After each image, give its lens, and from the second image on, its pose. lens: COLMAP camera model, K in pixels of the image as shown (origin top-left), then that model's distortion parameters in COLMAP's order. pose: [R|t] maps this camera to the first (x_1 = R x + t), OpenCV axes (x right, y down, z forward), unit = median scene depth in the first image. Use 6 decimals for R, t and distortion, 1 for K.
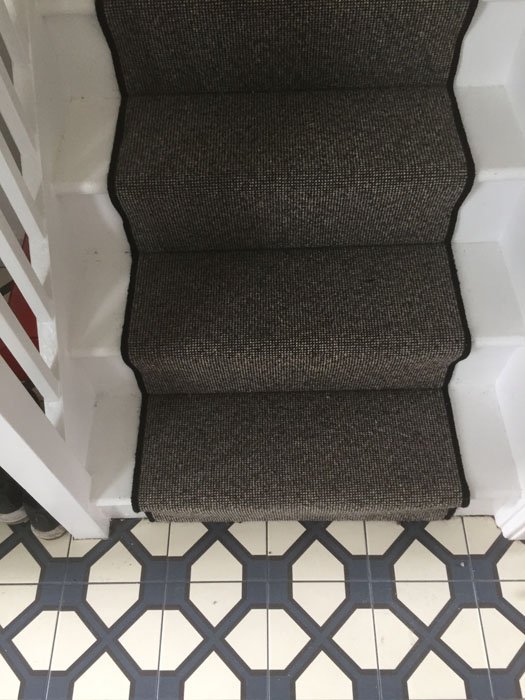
lens RADIAL K [[590.1, 0, 262.5], [0, 590.1, 350.0], [0, 0, 1]] dist [0.085777, -0.134957]
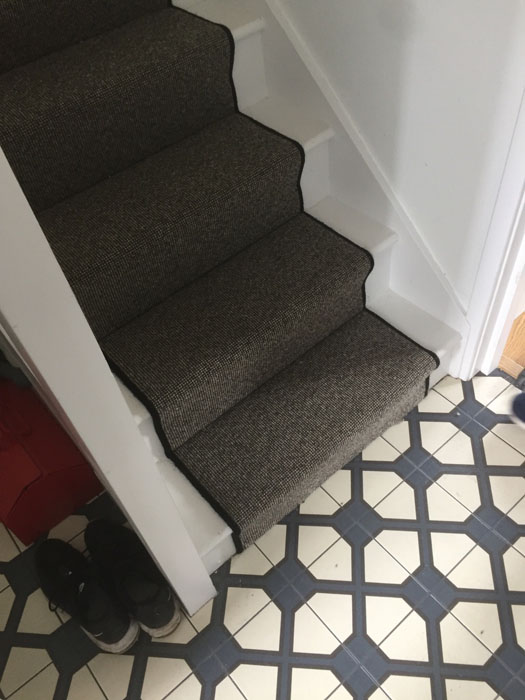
lens RADIAL K [[590.1, 0, 262.5], [0, 590.1, 350.0], [0, 0, 1]] dist [0.085777, -0.134957]
pose [[0.767428, -0.519954, 0.375102, -0.394000], [0.579529, 0.812816, -0.058970, 0.088538], [-0.274227, 0.262637, 0.925106, -0.079889]]
